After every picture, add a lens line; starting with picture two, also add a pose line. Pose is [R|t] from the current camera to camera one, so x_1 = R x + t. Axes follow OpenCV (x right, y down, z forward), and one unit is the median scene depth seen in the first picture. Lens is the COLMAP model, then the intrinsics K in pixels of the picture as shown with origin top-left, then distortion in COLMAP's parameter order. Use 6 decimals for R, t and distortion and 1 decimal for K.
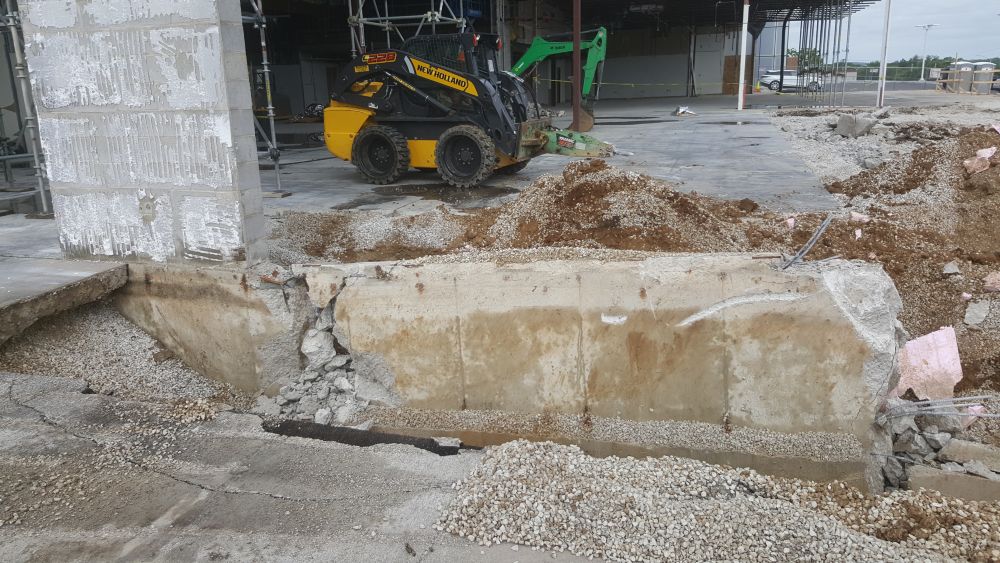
lens RADIAL K [[737.6, 0, 500.0], [0, 737.6, 281.5], [0, 0, 1]] dist [0.086628, -0.116220]
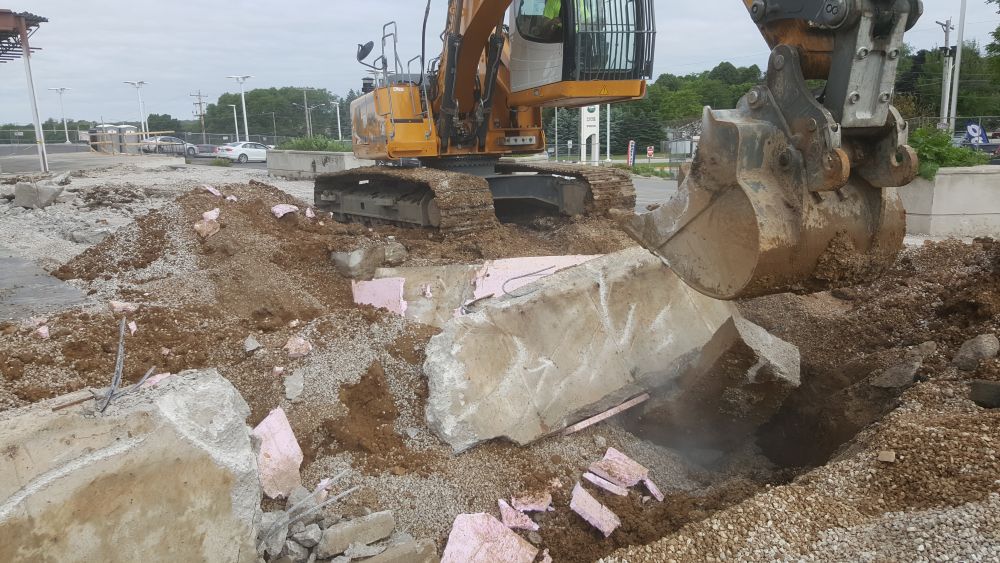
lens RADIAL K [[737.6, 0, 500.0], [0, 737.6, 281.5], [0, 0, 1]] dist [0.086628, -0.116220]
pose [[0.522306, -0.173961, 0.834825, 0.006831], [0.239113, 0.969575, 0.052440, -0.067929], [-0.818548, 0.172227, 0.548011, 0.231665]]
